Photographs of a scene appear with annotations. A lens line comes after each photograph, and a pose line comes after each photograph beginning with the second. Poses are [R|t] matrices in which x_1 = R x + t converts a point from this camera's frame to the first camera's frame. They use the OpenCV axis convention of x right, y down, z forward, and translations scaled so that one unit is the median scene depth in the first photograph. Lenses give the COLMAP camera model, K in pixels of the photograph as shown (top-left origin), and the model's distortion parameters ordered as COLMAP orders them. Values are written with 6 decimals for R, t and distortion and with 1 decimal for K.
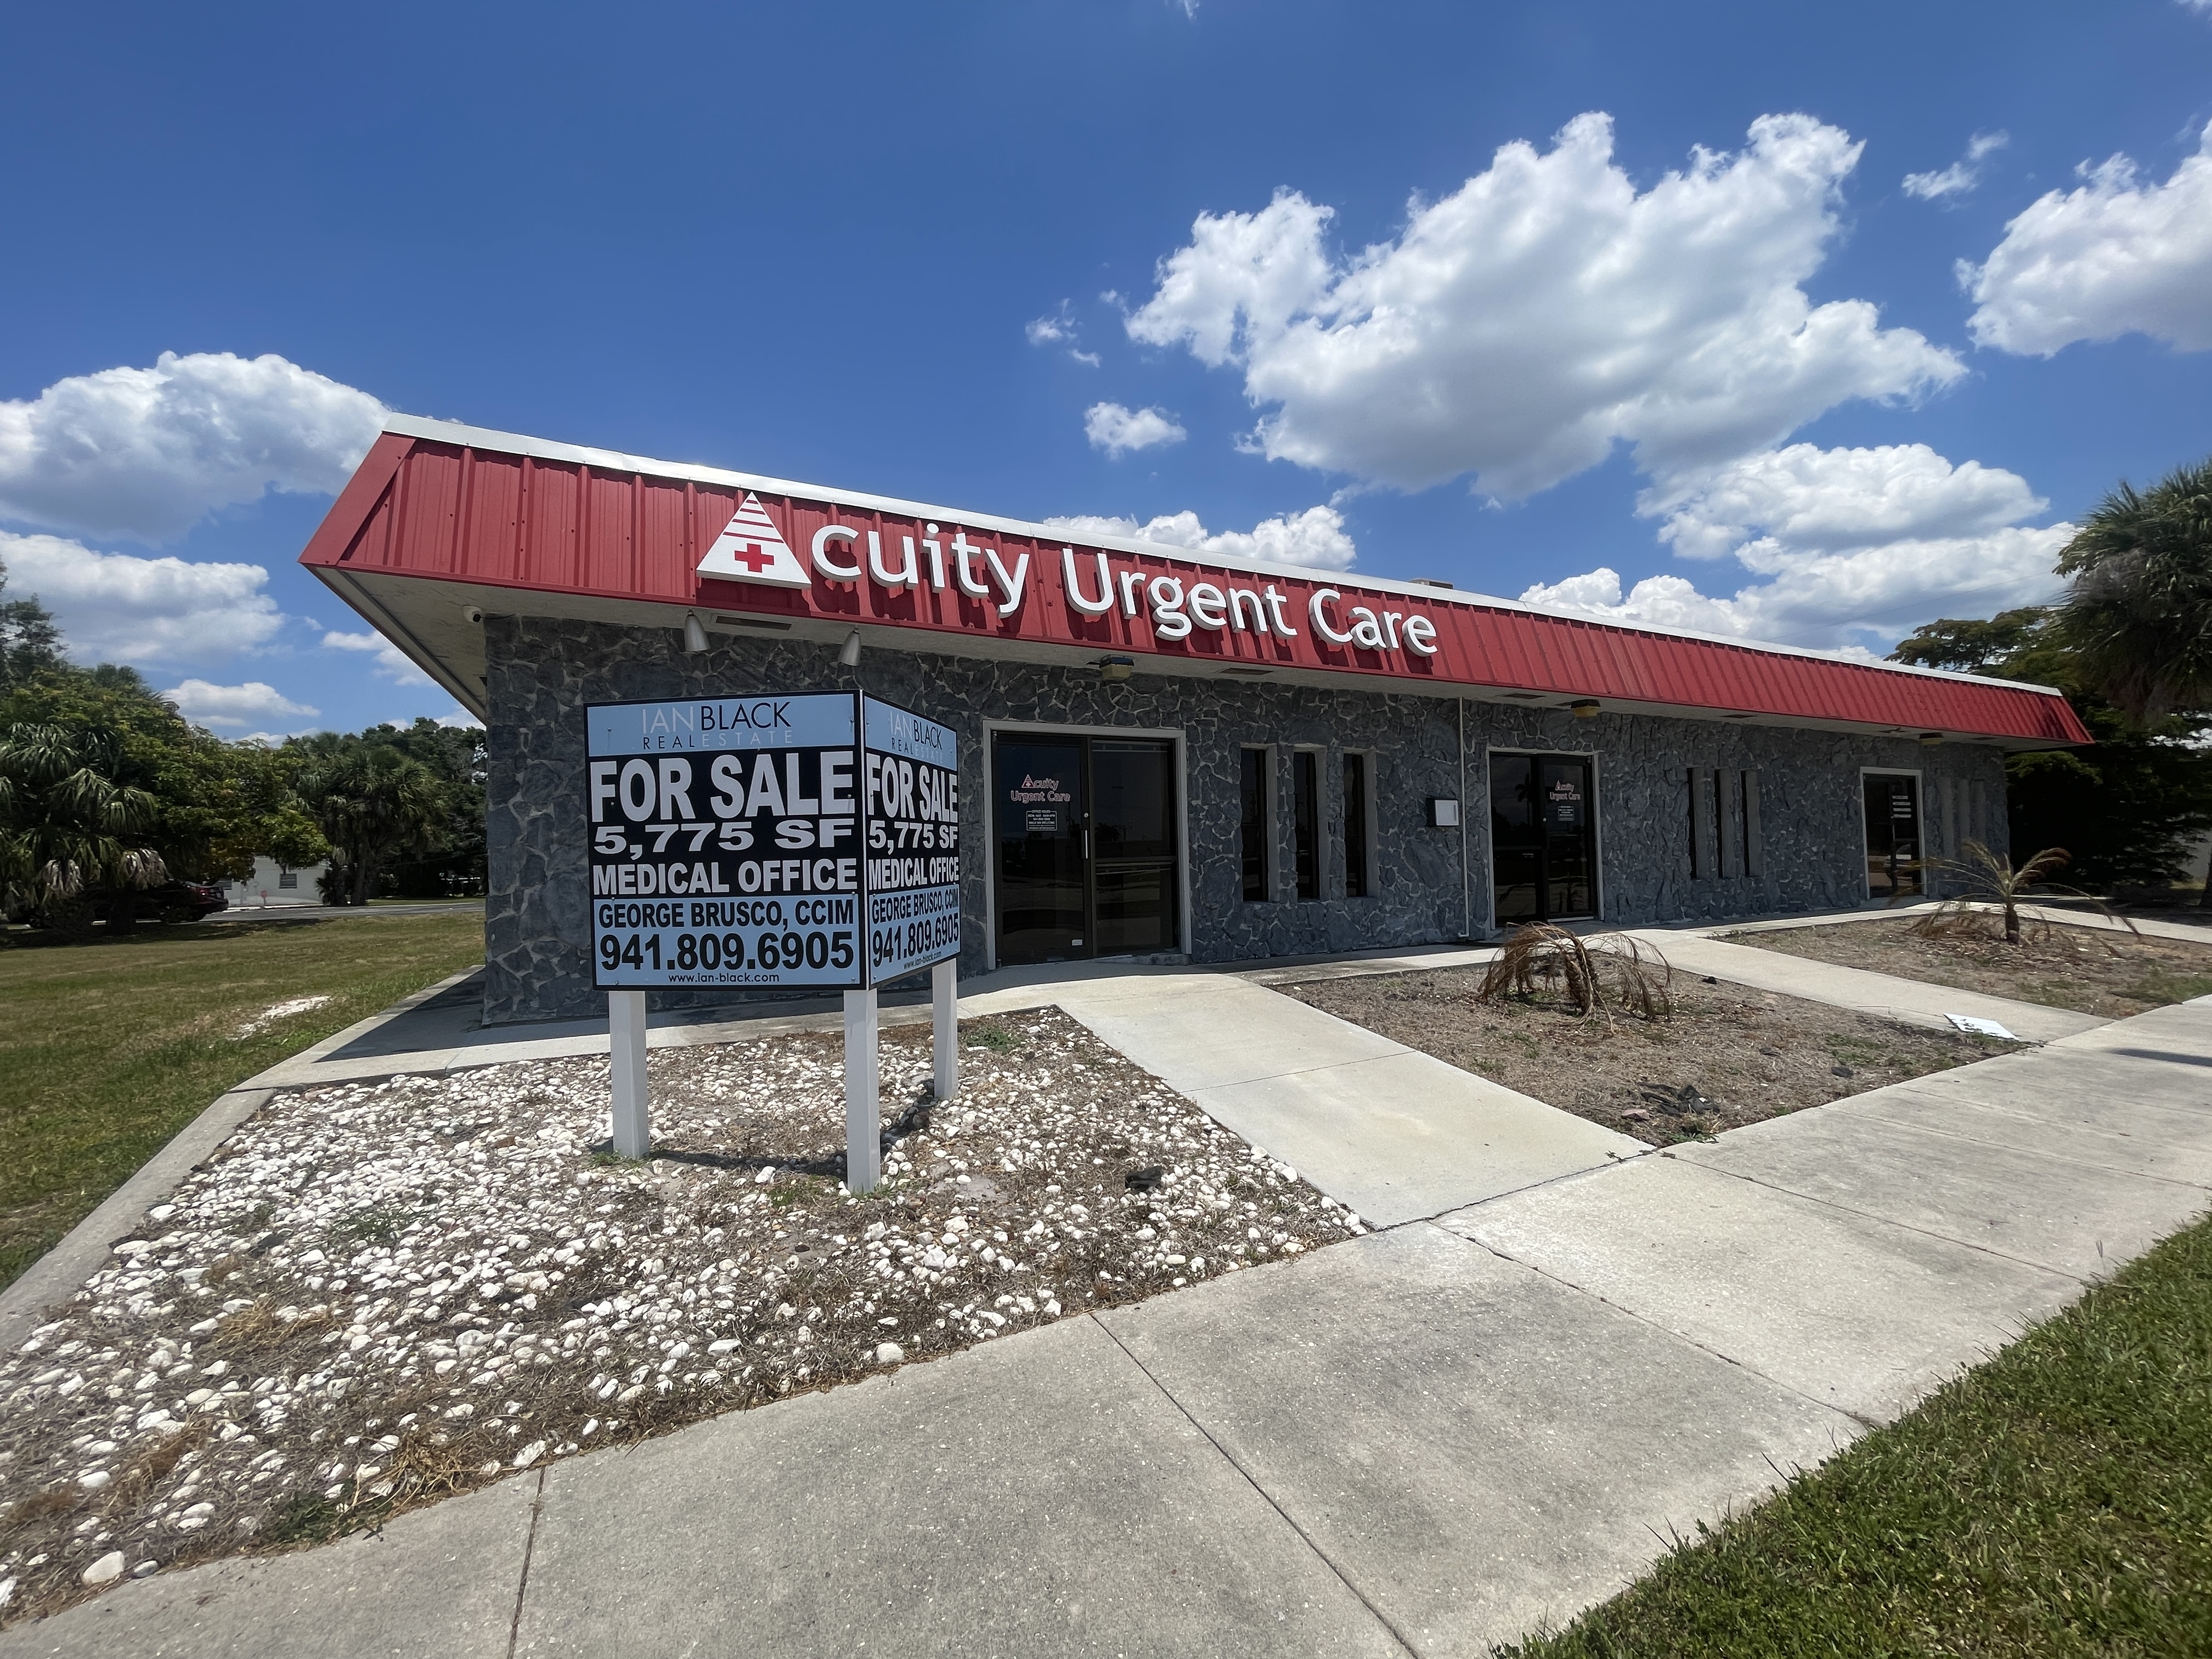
lens RADIAL K [[886.5, 0, 1105.3], [0, 886.5, 842.0], [0, 0, 1]] dist [-0.004477, -0.000672]
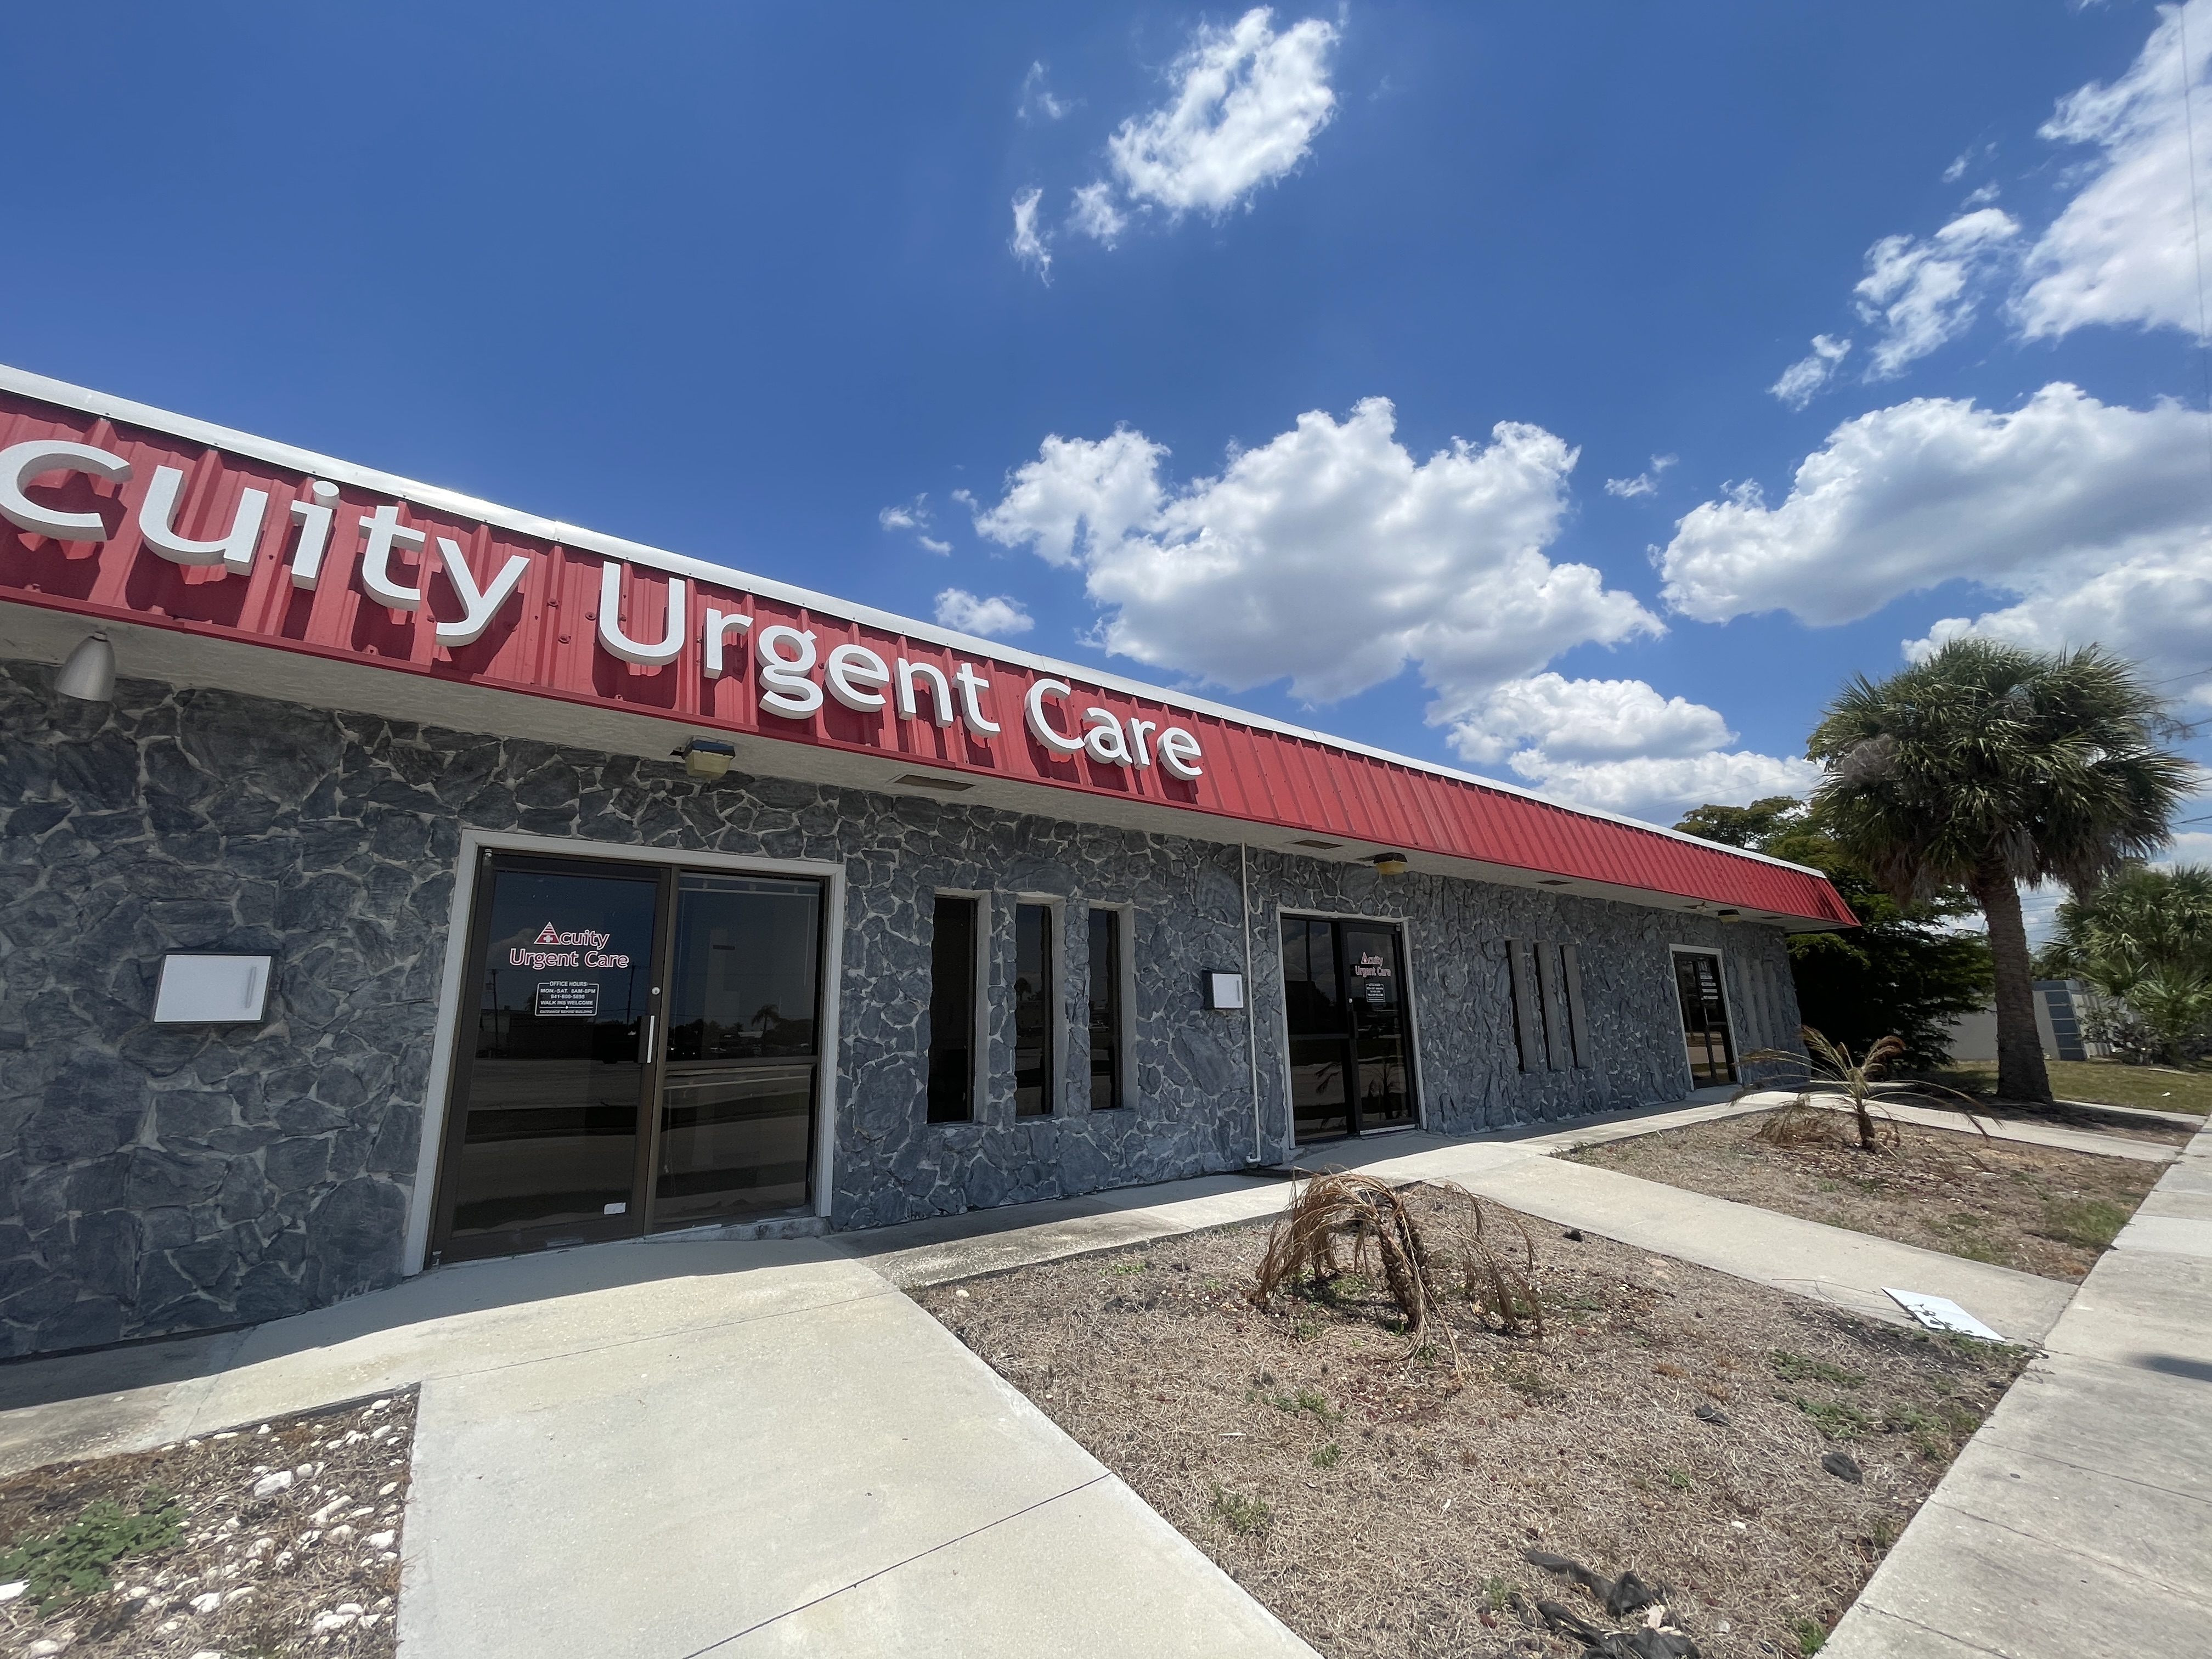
lens RADIAL K [[886.5, 0, 1111.9], [0, 886.5, 847.5], [0, 0, 1]] dist [-0.004477, -0.000672]
pose [[0.982667, 0.039160, 0.181198, 0.142733], [-0.004977, 0.982655, -0.185378, -0.012580], [-0.185315, 0.181263, 0.965817, 0.259373]]
